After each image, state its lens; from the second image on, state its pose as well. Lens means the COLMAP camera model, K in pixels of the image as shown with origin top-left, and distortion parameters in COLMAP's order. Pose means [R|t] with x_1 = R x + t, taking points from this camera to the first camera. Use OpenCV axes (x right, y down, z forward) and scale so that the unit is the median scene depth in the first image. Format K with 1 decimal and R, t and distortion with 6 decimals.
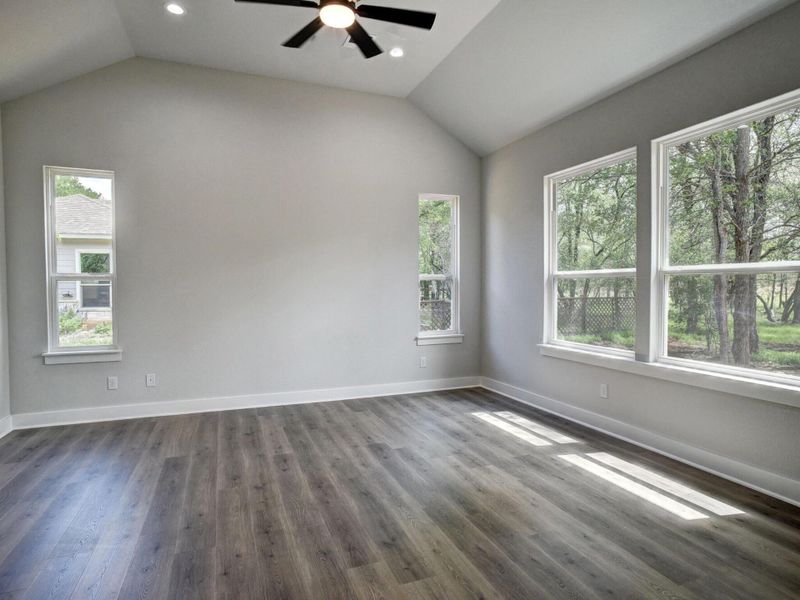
lens RADIAL K [[472.4, 0, 395.1], [0, 472.4, 299.4], [0, 0, 1]] dist [-0.008056, -0.000068]
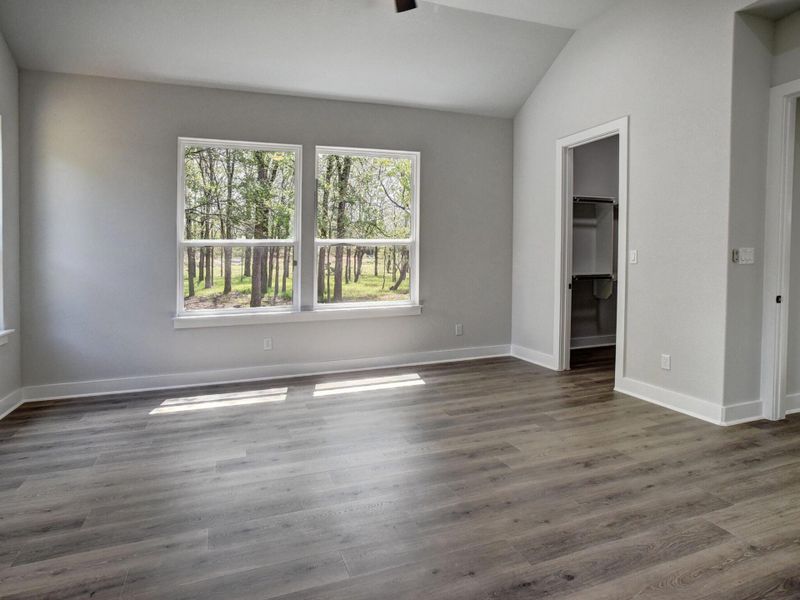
lens RADIAL K [[472.4, 0, 395.1], [0, 472.4, 299.4], [0, 0, 1]] dist [-0.008056, -0.000068]
pose [[-0.006056, -0.082047, 0.996610, -0.888631], [0.029451, 0.996181, 0.082190, -0.001802], [-0.999548, 0.029849, -0.003616, 0.866237]]
